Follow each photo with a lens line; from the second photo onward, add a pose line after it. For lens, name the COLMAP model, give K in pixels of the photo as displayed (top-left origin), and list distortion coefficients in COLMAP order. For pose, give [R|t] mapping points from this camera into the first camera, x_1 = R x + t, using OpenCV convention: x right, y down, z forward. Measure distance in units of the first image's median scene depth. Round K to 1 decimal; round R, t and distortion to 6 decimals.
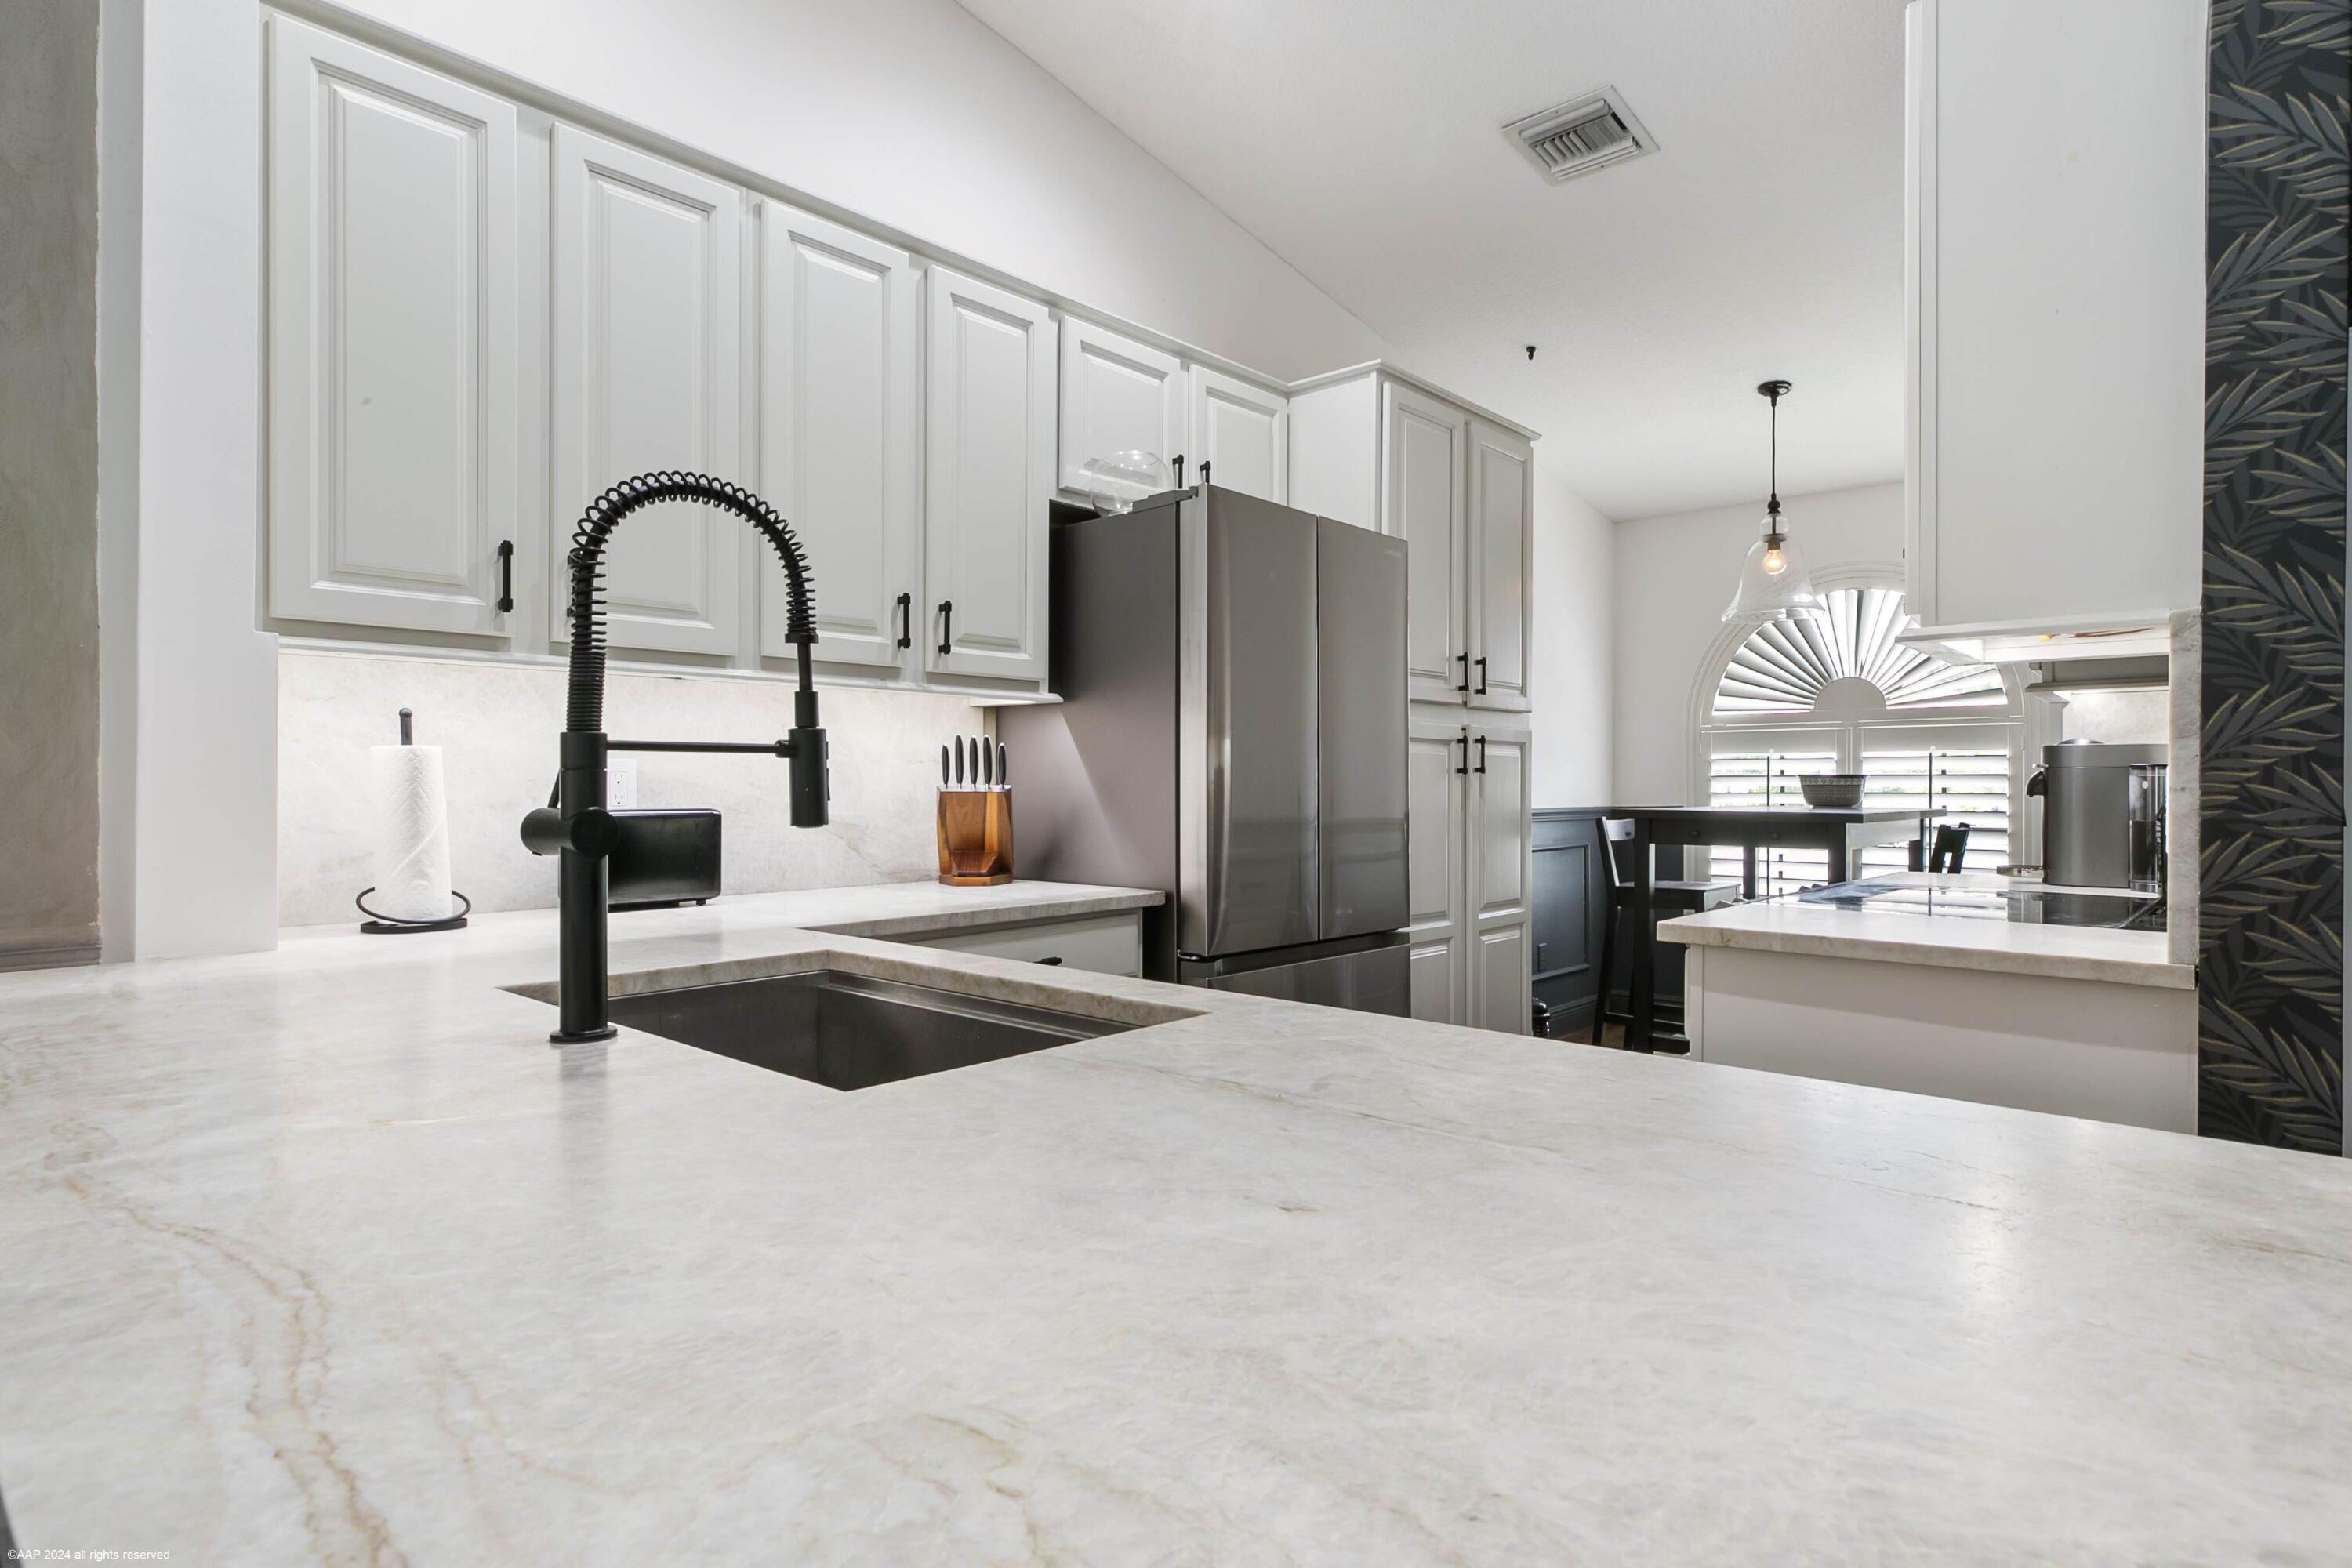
lens RADIAL K [[1221.5, 0, 1173.7], [0, 1221.5, 791.9], [0, 0, 1]] dist [-0.000396, 0.001069]
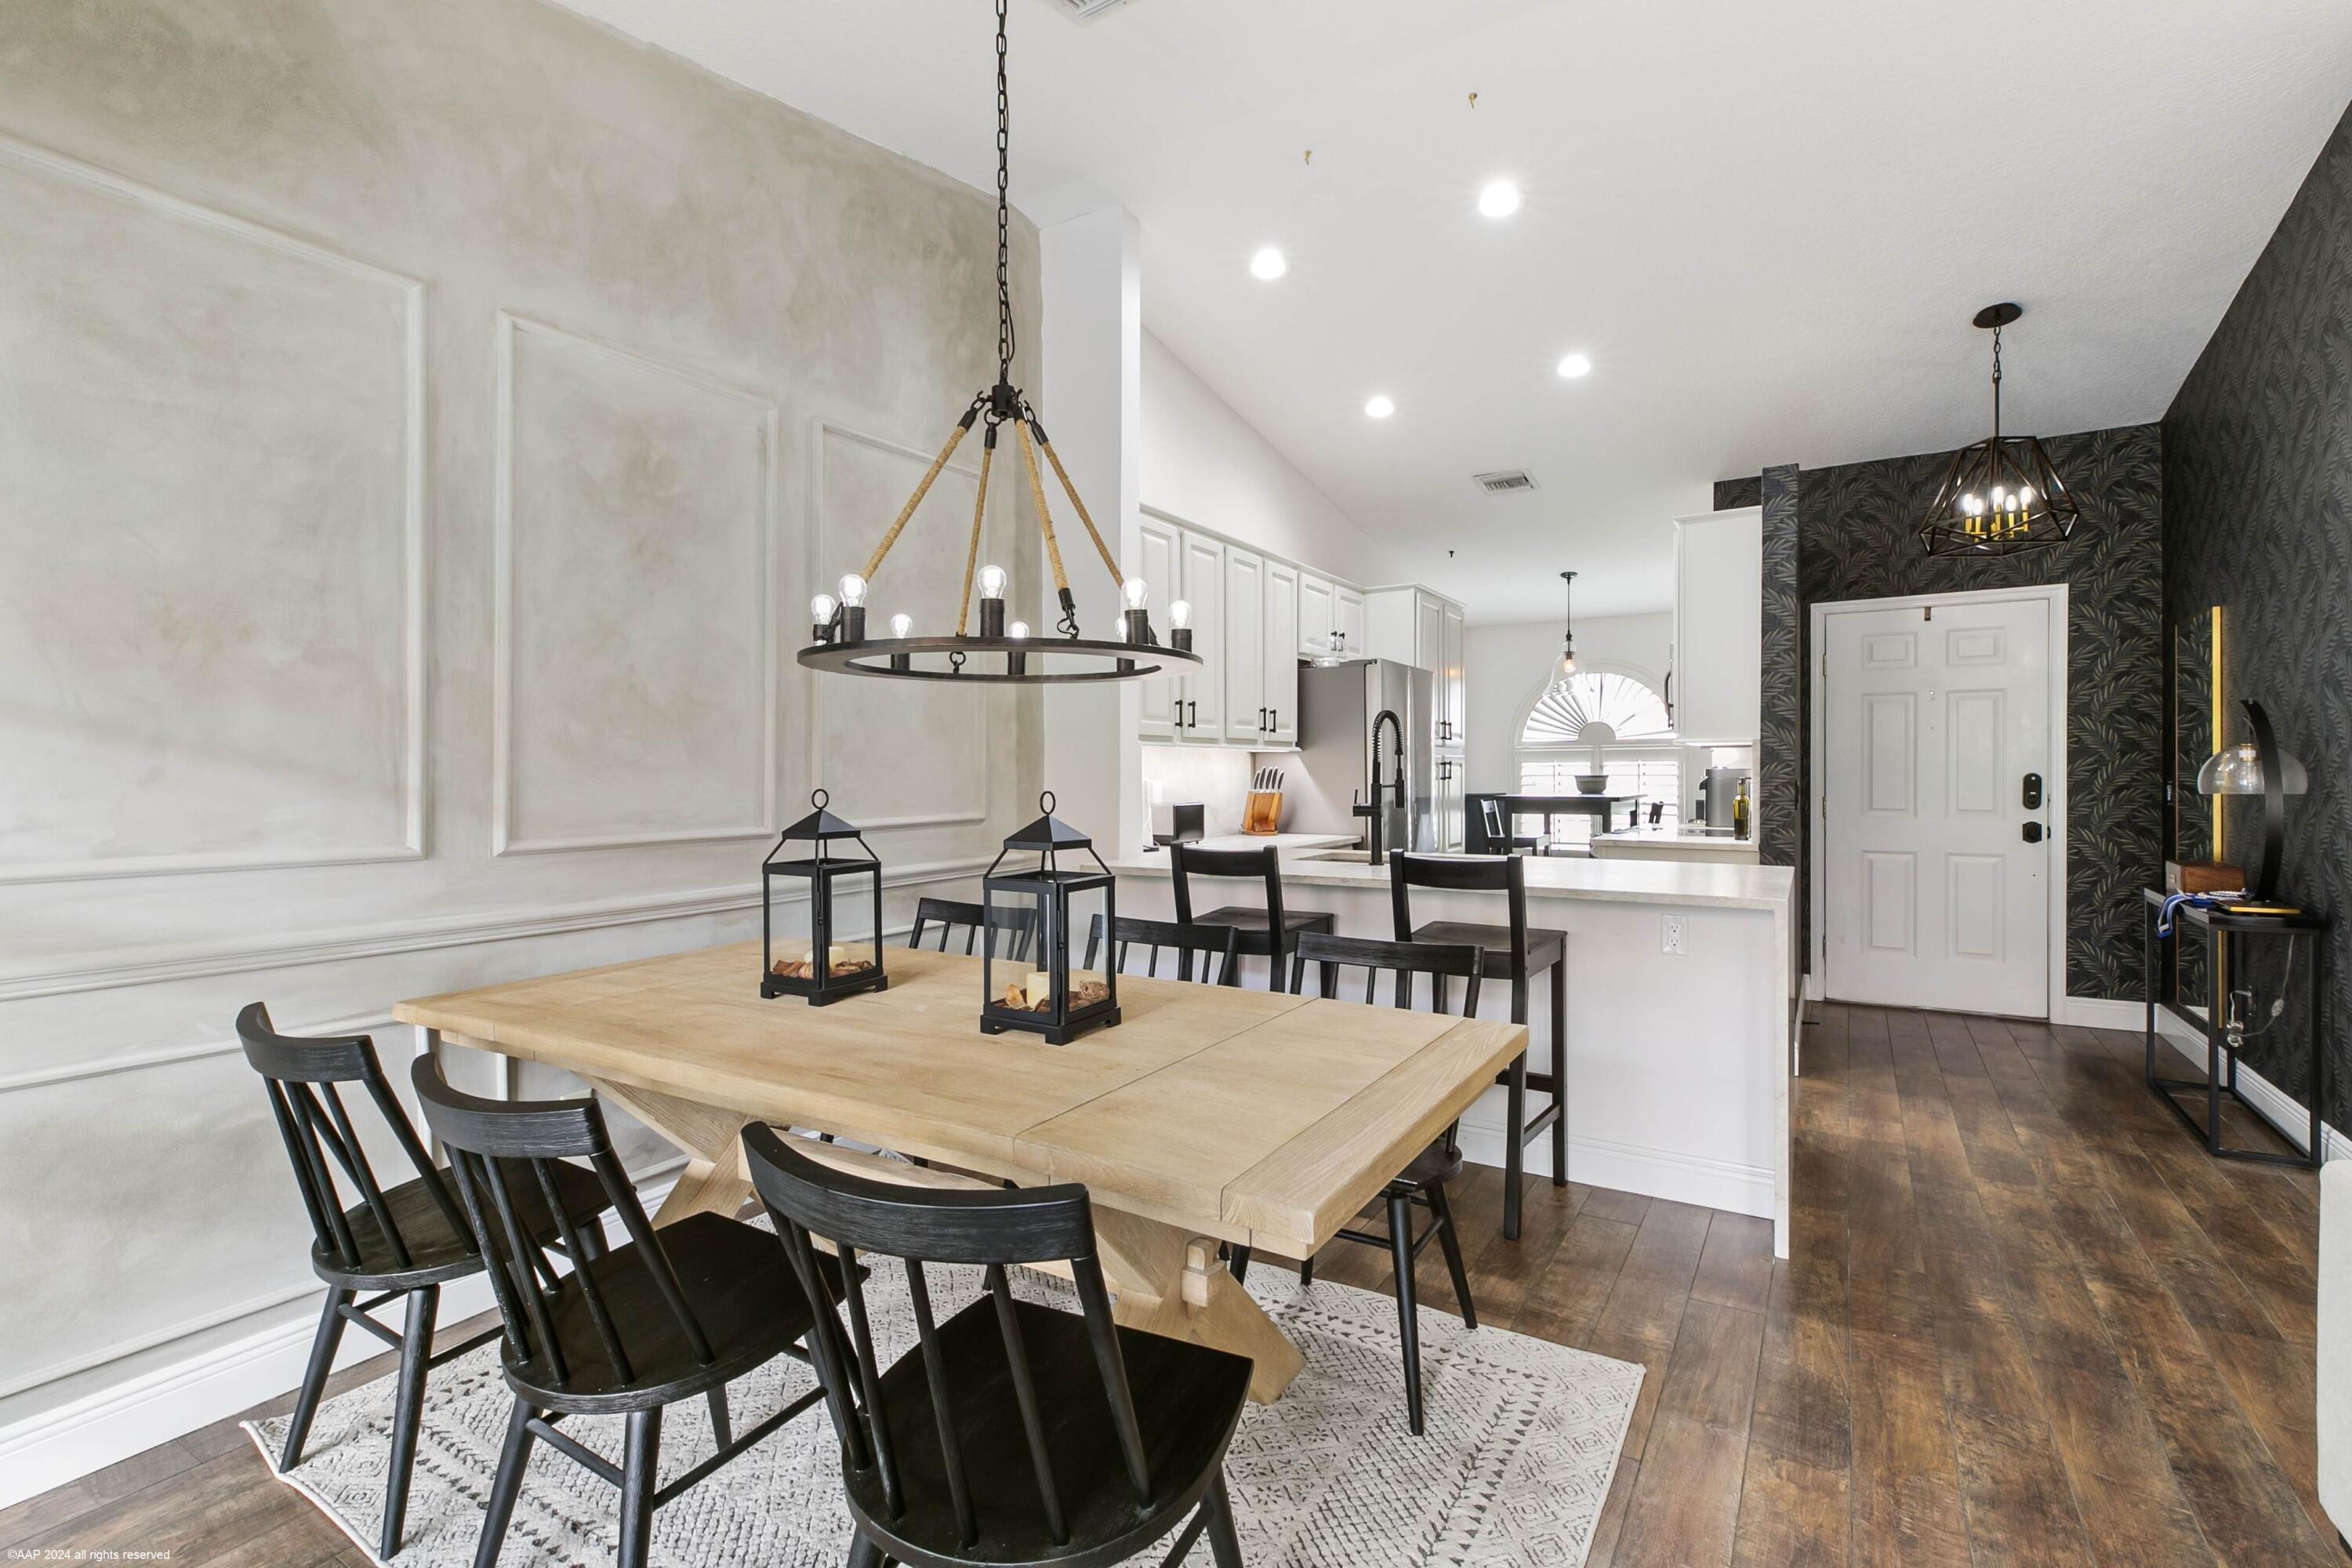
lens RADIAL K [[1058.1, 0, 1172.2], [0, 1058.1, 799.5], [0, 0, 1]] dist [0.007249, -0.000346]
pose [[0.982922, -0.012982, 0.183562, -0.429527], [0.009313, 0.999740, 0.020837, -0.018752], [-0.183785, -0.018771, 0.982787, -0.525597]]
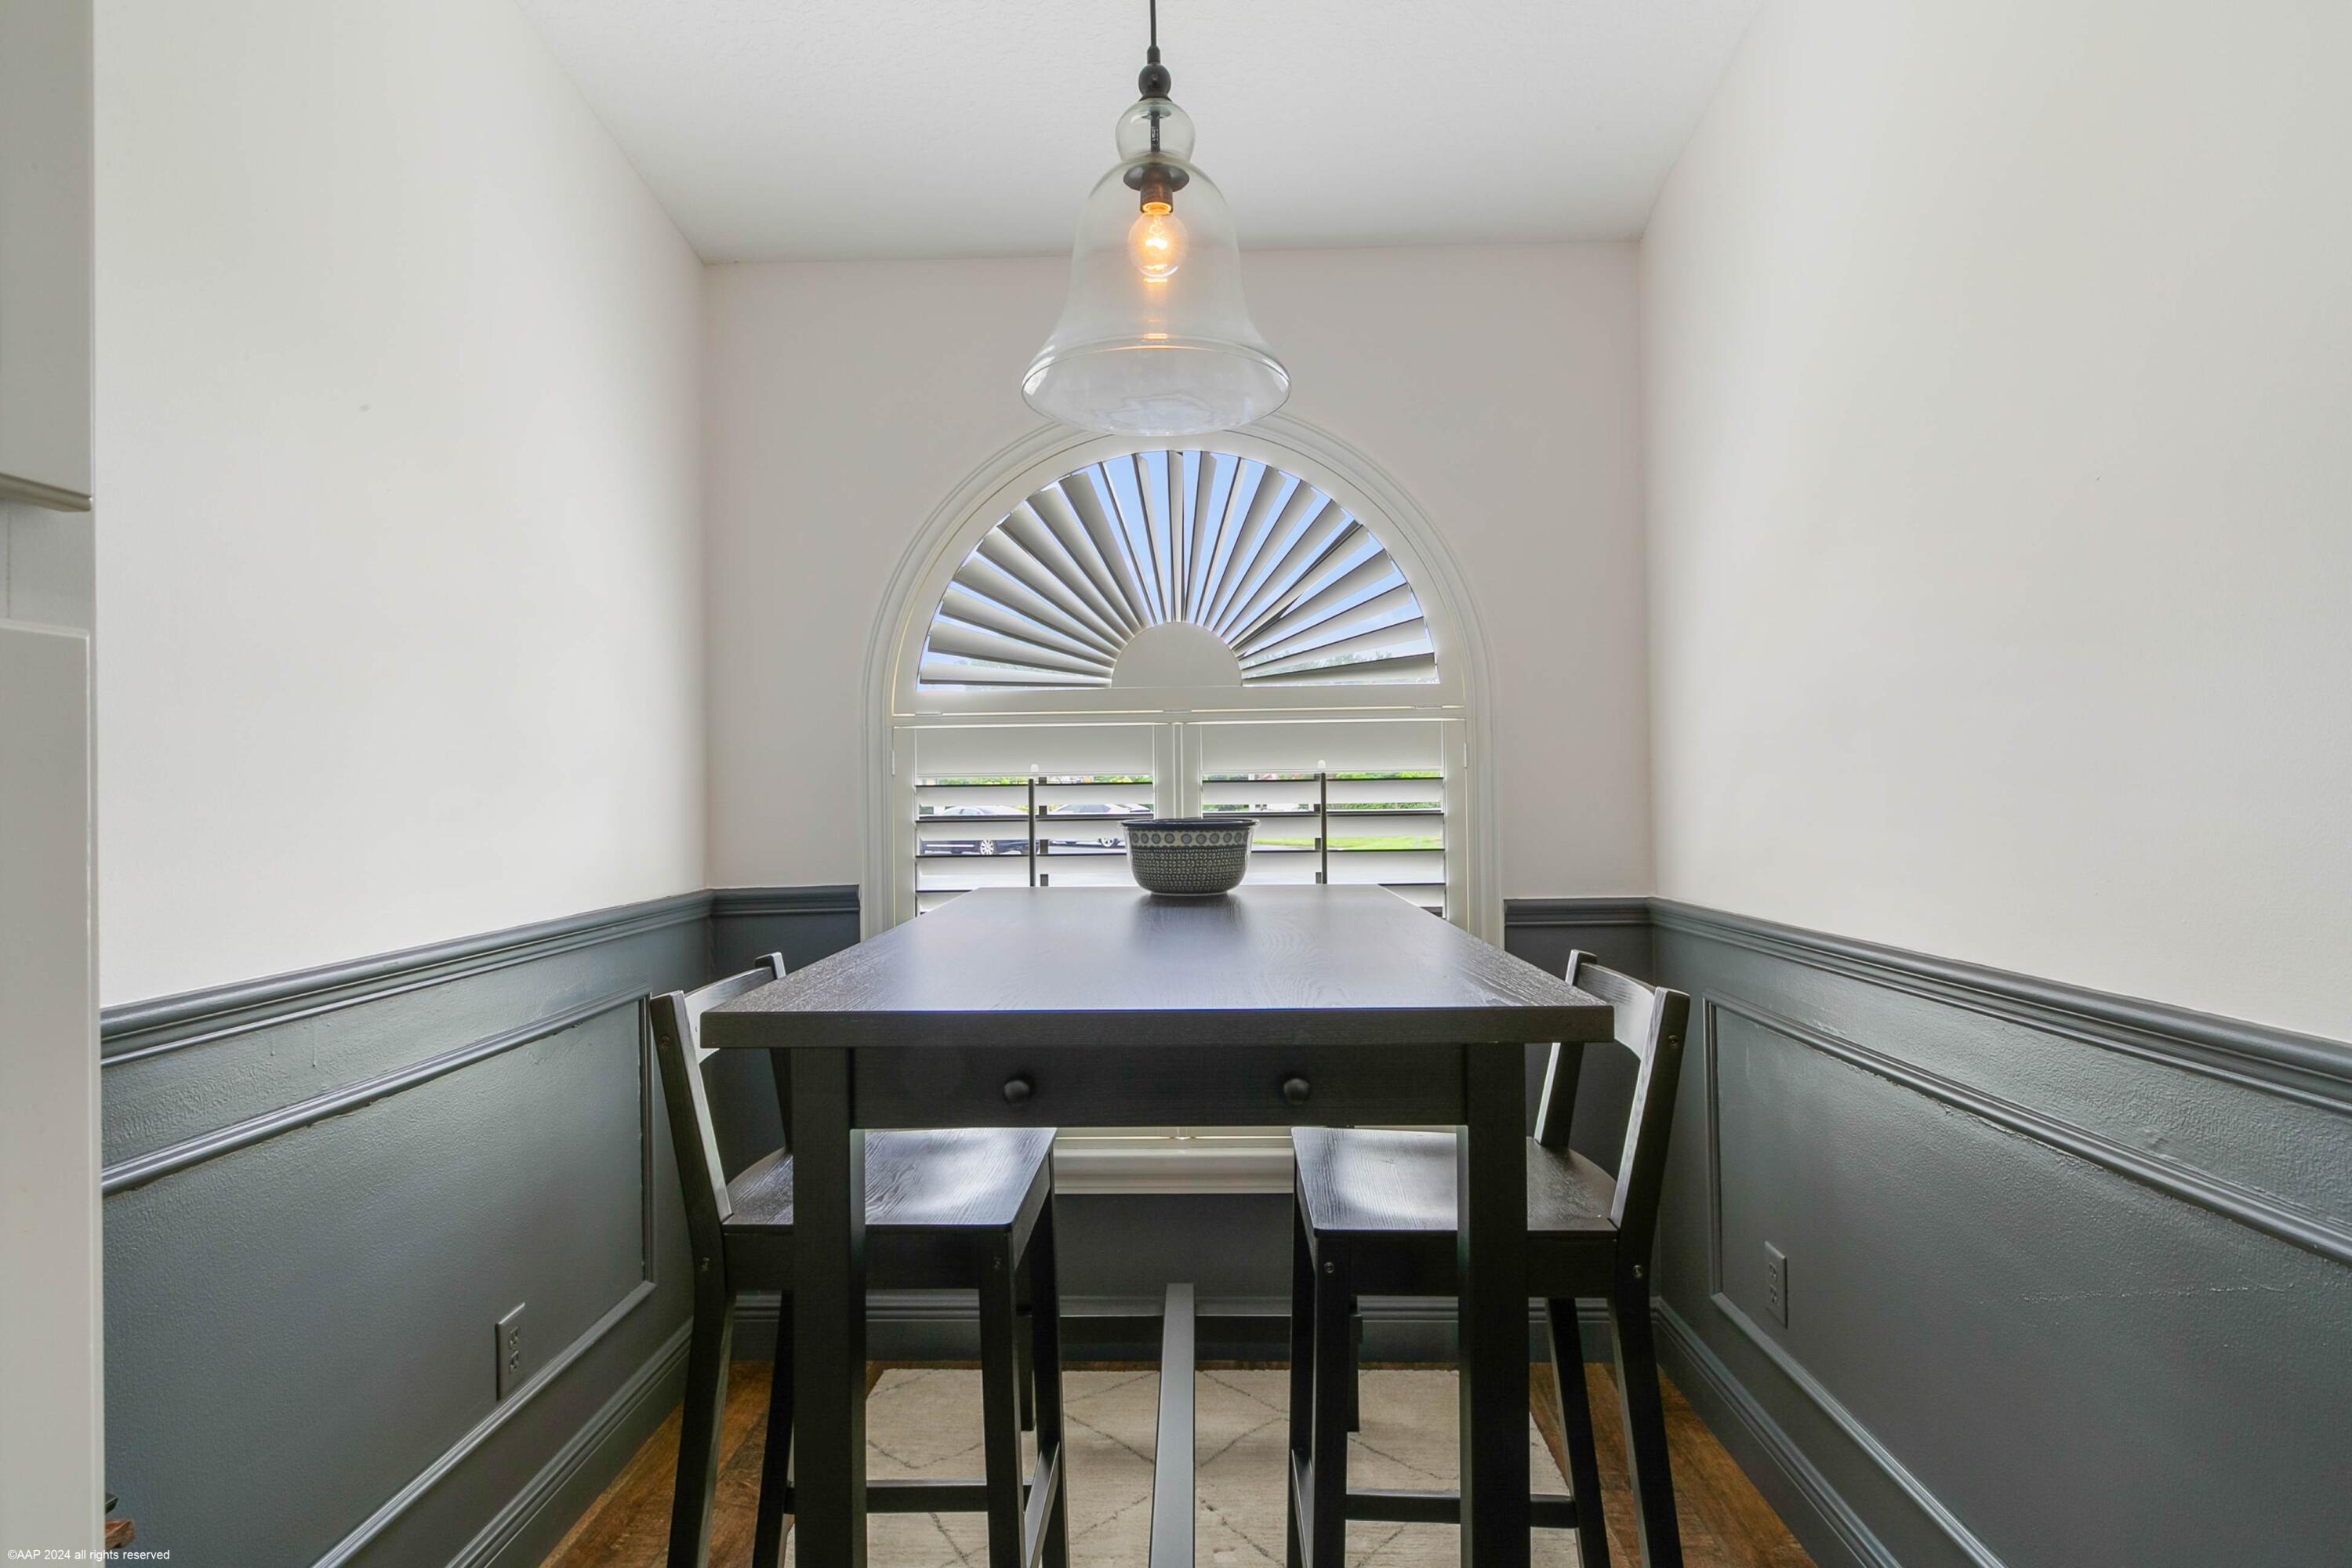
lens RADIAL K [[1221.5, 0, 1173.7], [0, 1221.5, 791.9], [0, 0, 1]] dist [-0.000396, 0.001069]
pose [[0.756385, -0.004386, 0.654112, 0.259537], [0.013935, 0.999859, -0.009410, -0.022461], [-0.653978, 0.016233, 0.756339, 0.726851]]
